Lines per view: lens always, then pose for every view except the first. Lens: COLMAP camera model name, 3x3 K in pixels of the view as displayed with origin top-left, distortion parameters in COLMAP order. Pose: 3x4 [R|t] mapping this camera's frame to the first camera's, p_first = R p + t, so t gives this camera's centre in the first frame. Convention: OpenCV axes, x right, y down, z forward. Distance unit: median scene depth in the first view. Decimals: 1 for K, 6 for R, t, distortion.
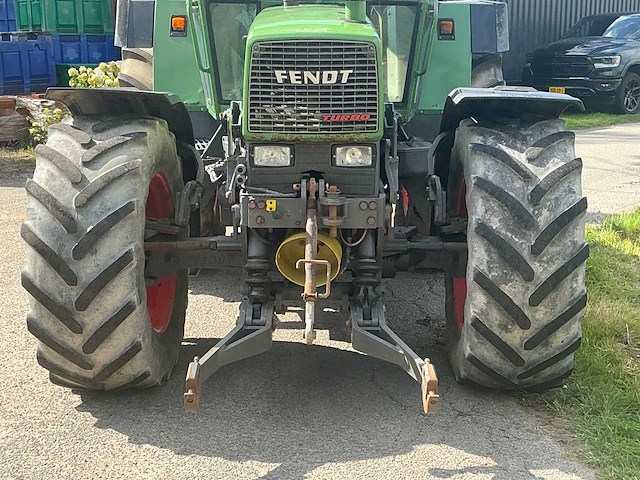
lens RADIAL K [[955.2, 0, 320.0], [0, 955.2, 240.0], [0, 0, 1]] dist [0.035914, 0.013539]
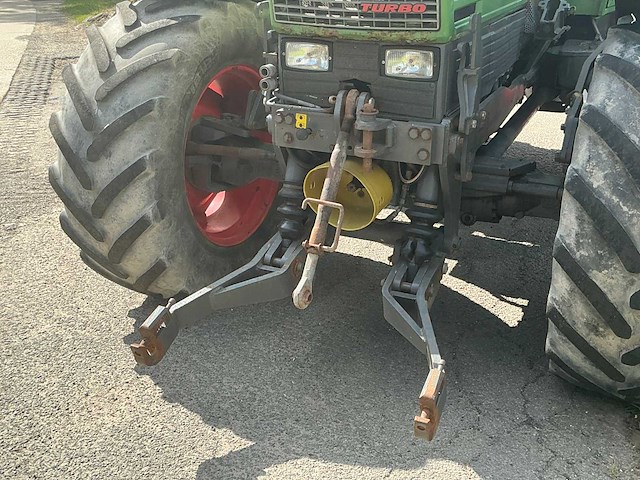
lens RADIAL K [[781.6, 0, 320.0], [0, 781.6, 240.0], [0, 0, 1]] dist [0.141910, -0.391862]
pose [[0.906344, 0.157705, -0.392006, 0.231360], [-0.089680, 0.978398, 0.186266, -0.062046], [0.412913, -0.133666, 0.900909, 0.414059]]
